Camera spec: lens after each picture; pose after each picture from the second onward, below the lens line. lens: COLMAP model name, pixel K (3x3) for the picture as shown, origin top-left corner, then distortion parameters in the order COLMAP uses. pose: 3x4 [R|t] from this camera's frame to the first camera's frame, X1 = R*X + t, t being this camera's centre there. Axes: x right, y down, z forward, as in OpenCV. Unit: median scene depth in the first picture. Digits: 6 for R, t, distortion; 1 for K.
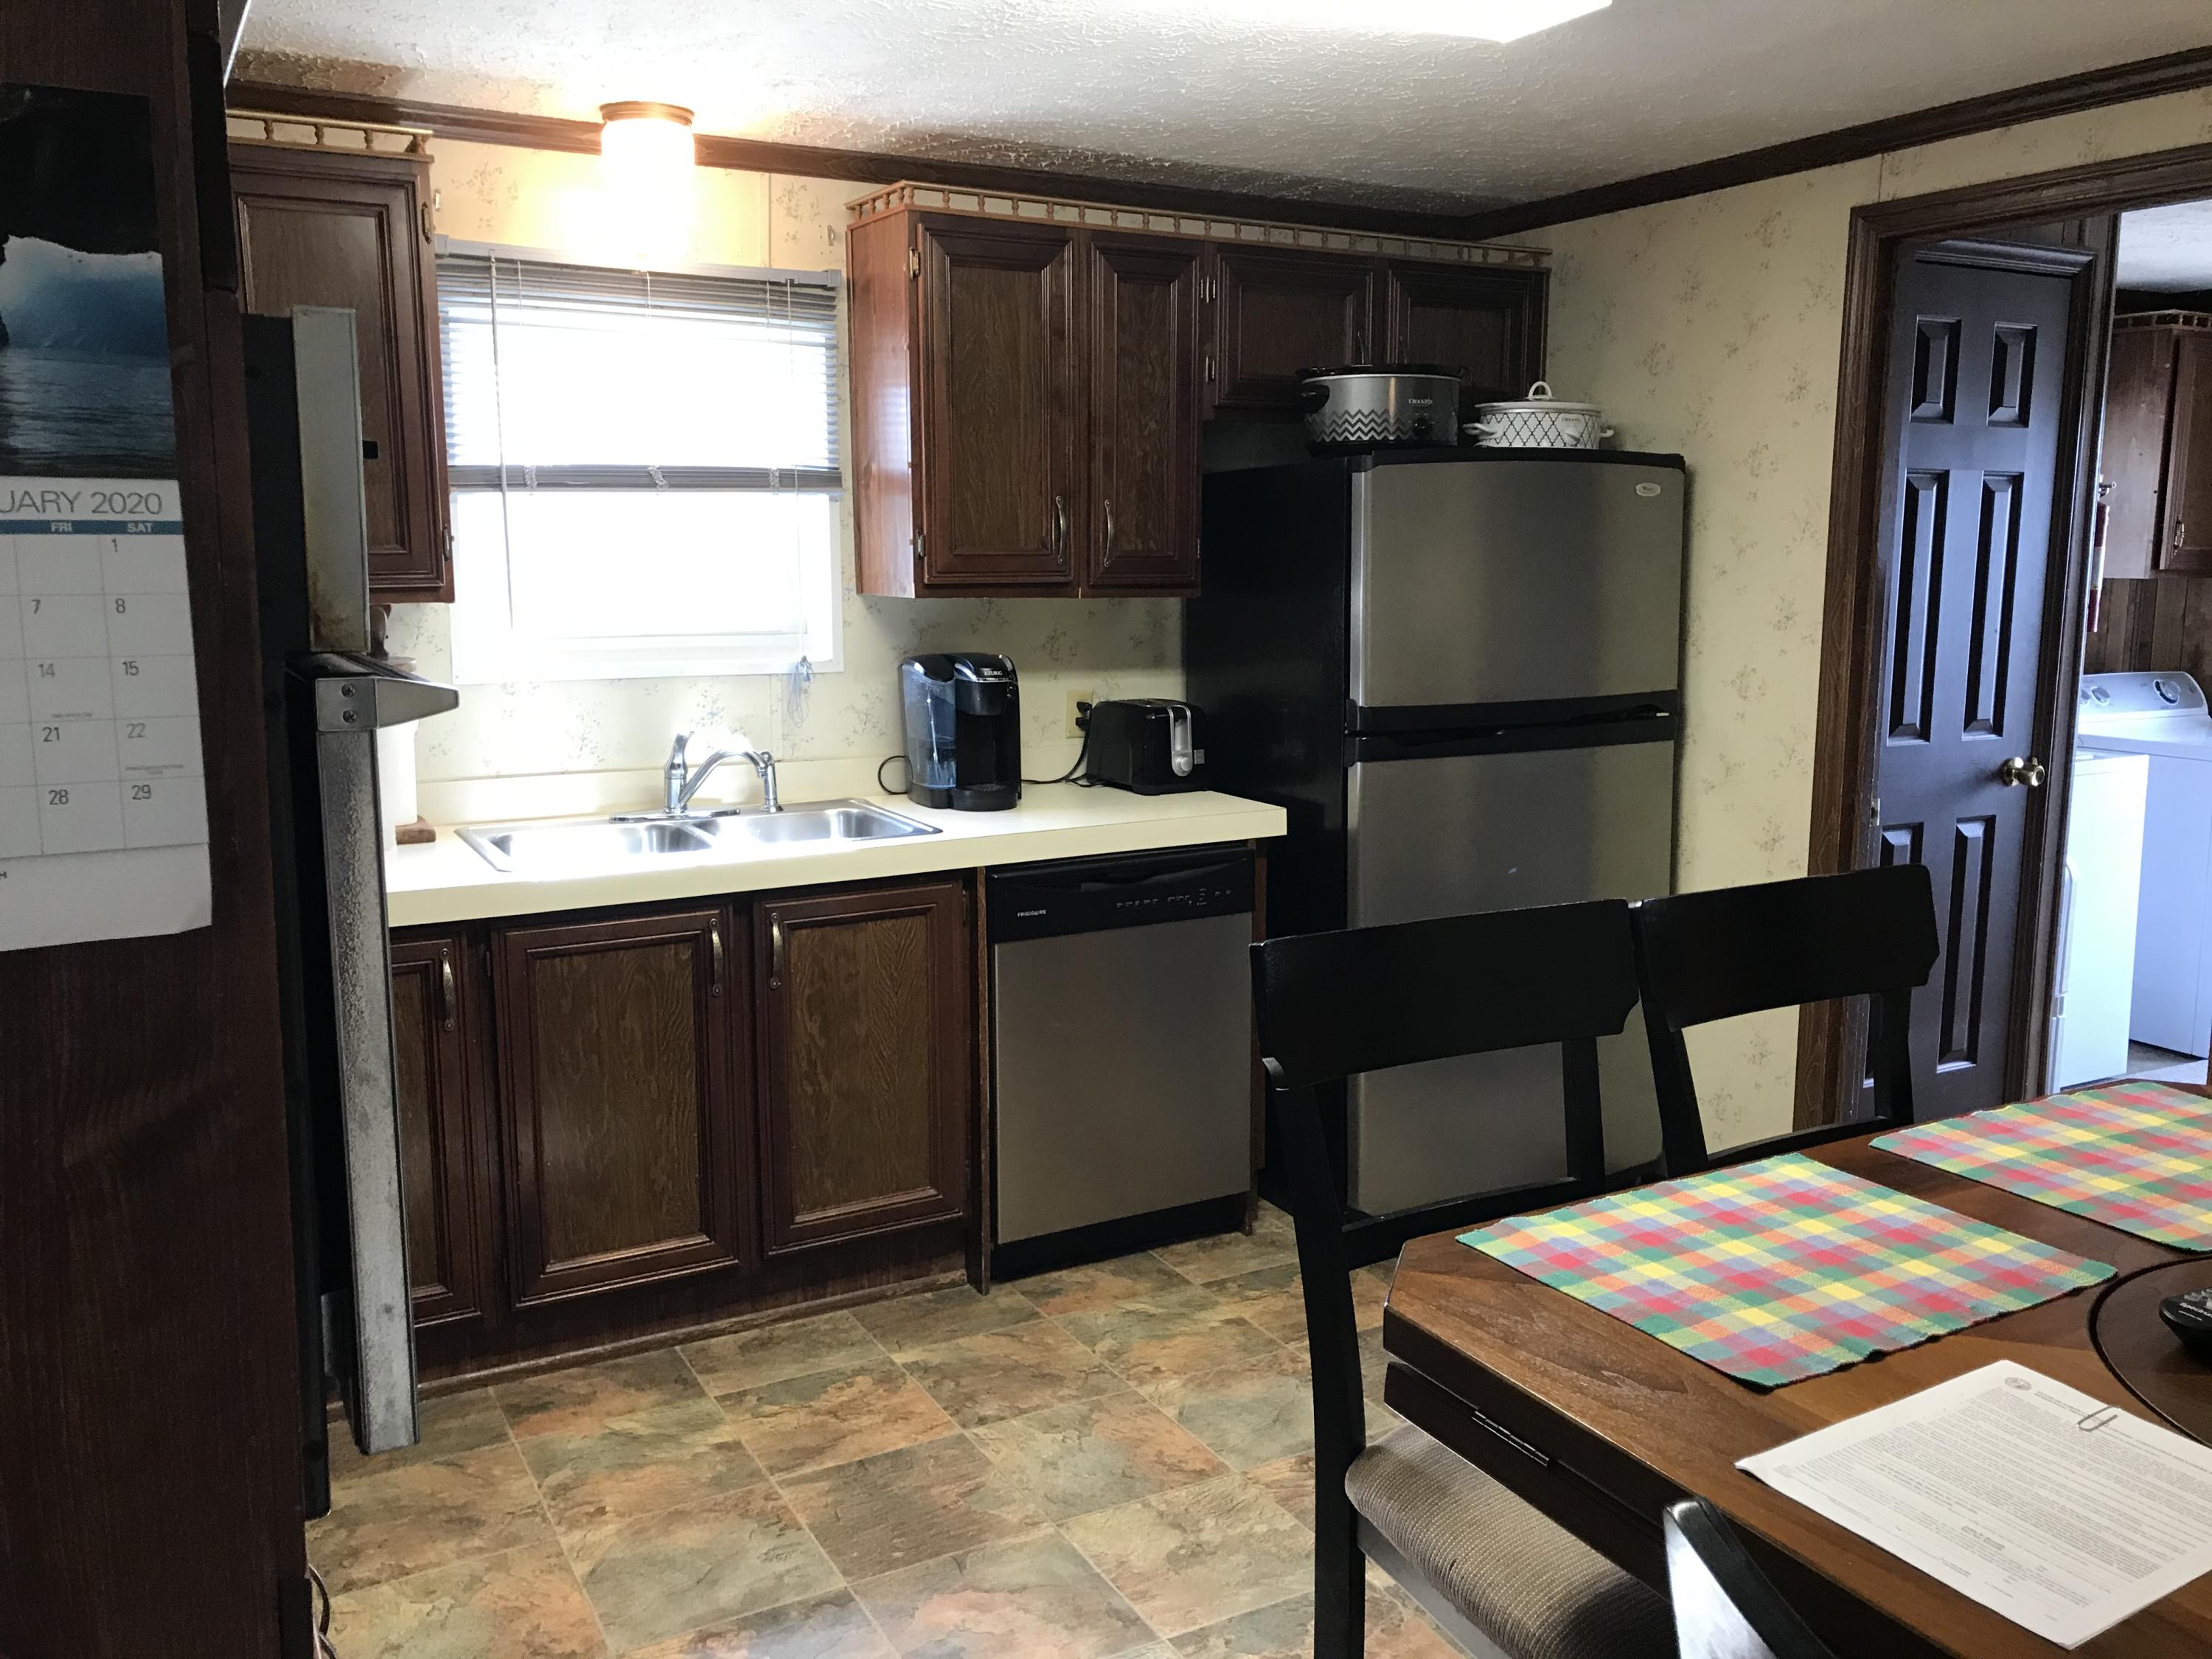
lens RADIAL K [[1790.7, 0, 1096.5], [0, 1790.7, 818.5], [0, 0, 1]] dist [0.015569, -0.014247]
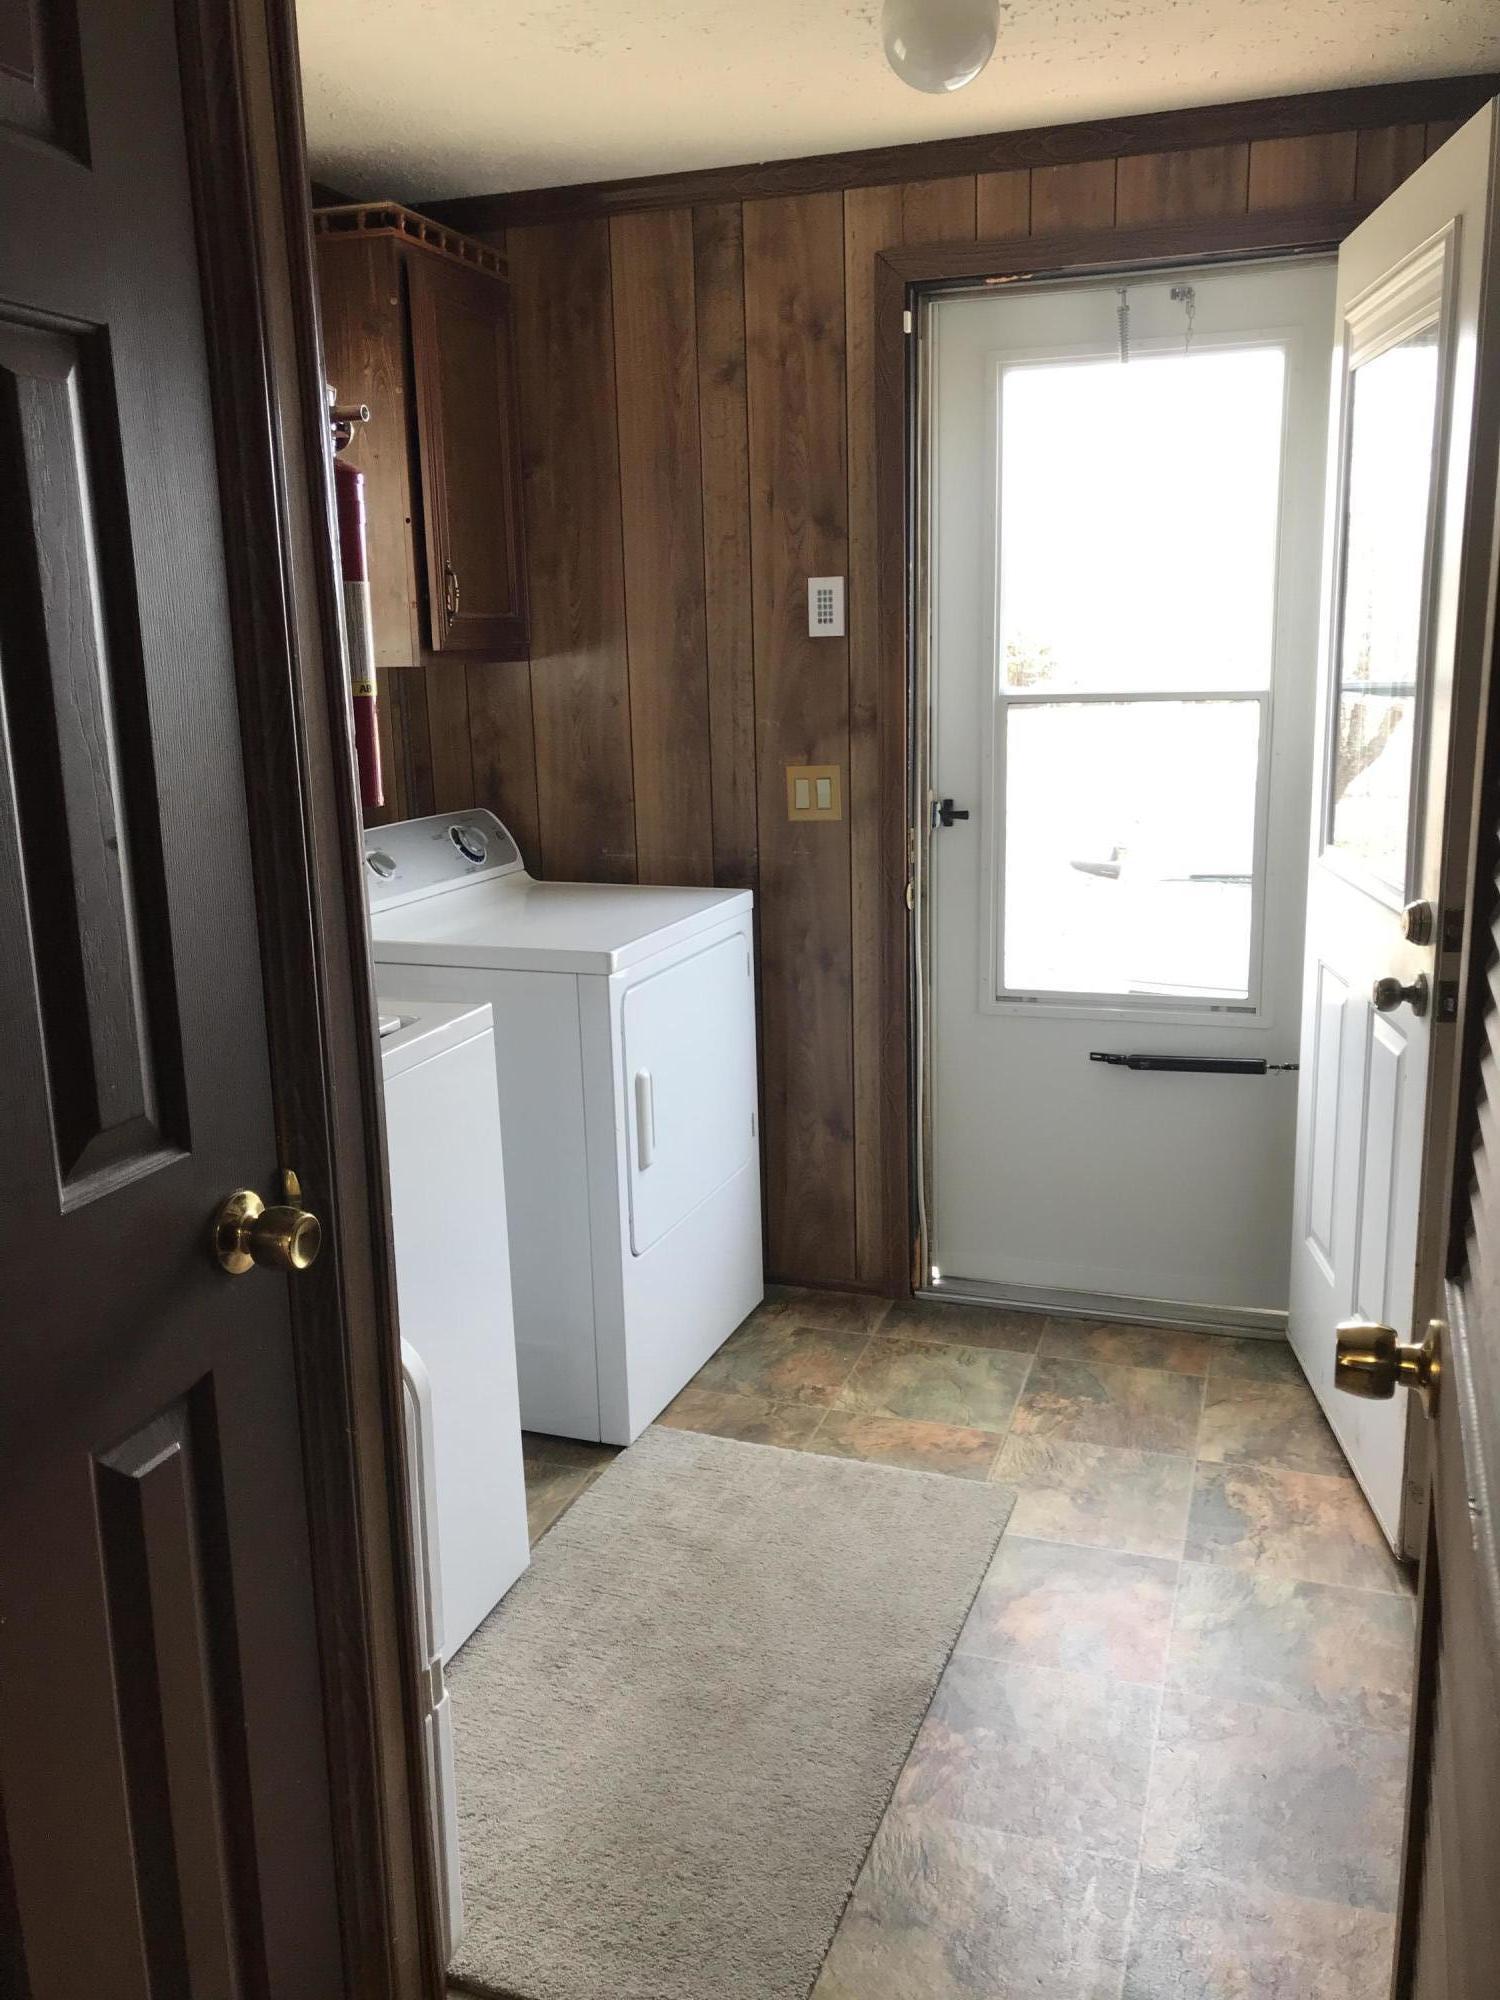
lens RADIAL K [[1619.1, 0, 742.6], [0, 1619.1, 1003.1], [0, 0, 1]] dist [0.015569, -0.014247]
pose [[0.730110, -0.170586, 0.661695, 0.281114], [0.127565, 0.985341, 0.113268, -0.068894], [-0.671318, 0.001711, 0.741168, 0.517543]]
